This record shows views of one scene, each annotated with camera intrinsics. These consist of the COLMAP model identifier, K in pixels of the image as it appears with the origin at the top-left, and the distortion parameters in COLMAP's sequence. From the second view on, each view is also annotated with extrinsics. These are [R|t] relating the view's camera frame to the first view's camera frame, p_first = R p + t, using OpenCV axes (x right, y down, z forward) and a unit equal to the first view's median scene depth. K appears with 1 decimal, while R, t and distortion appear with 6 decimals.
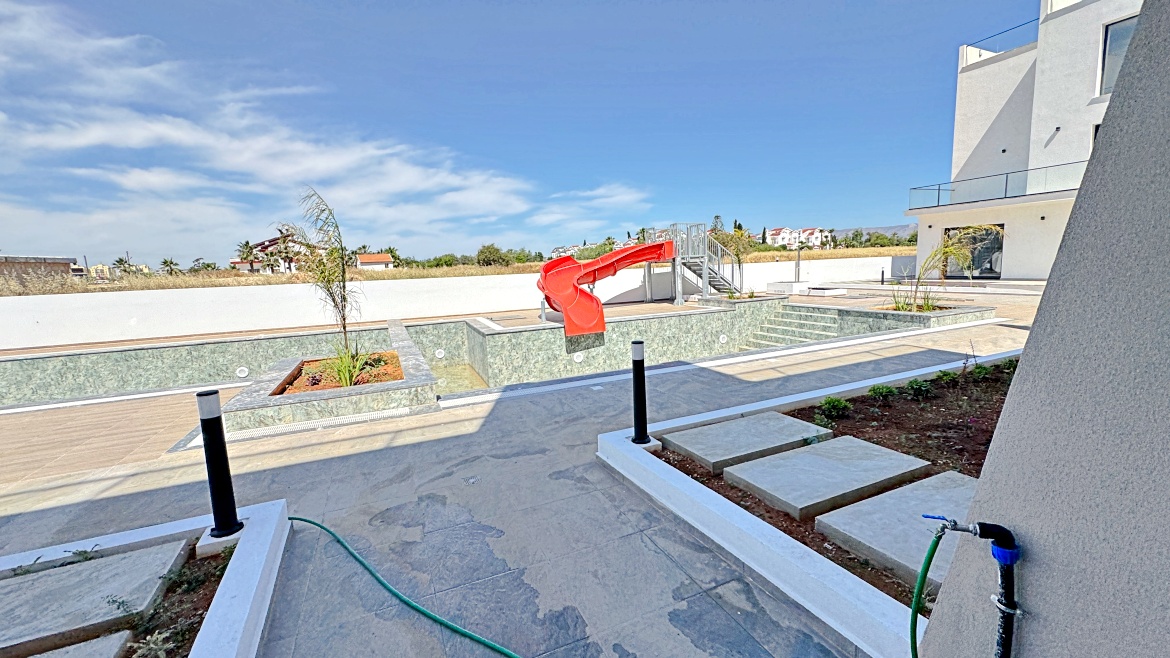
lens RADIAL K [[461.5, 0, 584.8], [0, 461.5, 326.4], [0, 0, 1]] dist [0.000794, 0.000790]
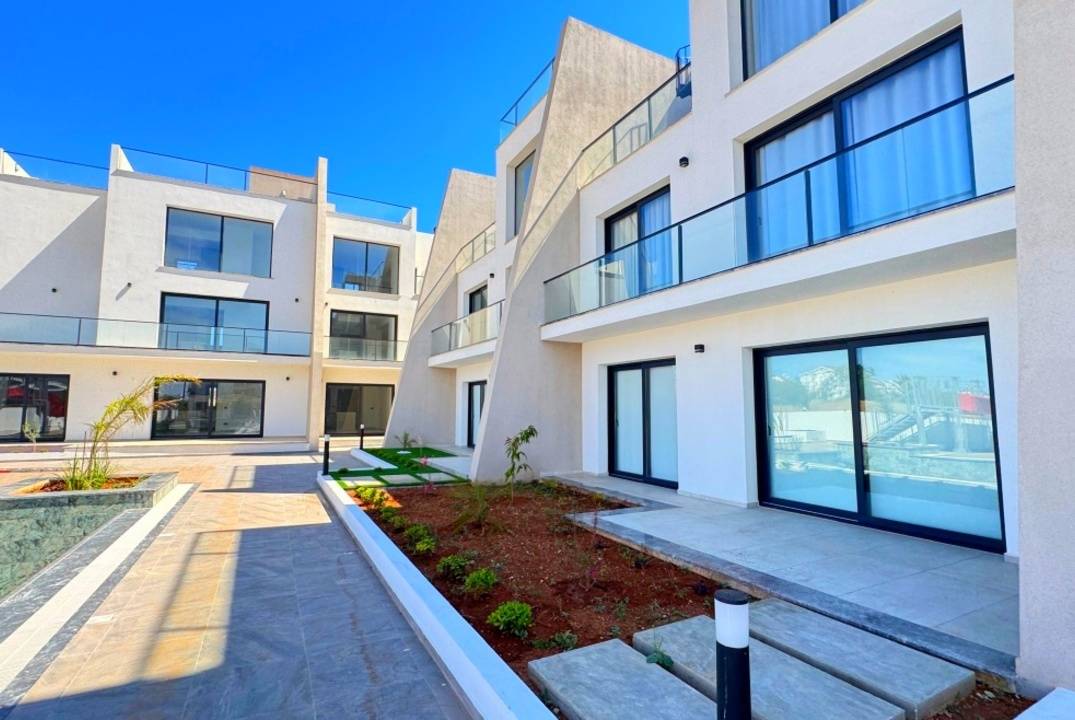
lens RADIAL K [[508.5, 0, 536.6], [0, 508.5, 360.3], [0, 0, 1]] dist [0.003125, 0.000429]
pose [[-0.055579, 0.130352, 0.989909, -0.071510], [0.127049, 0.984305, -0.122481, -0.028902], [-0.990338, 0.118960, -0.071267, 0.243713]]
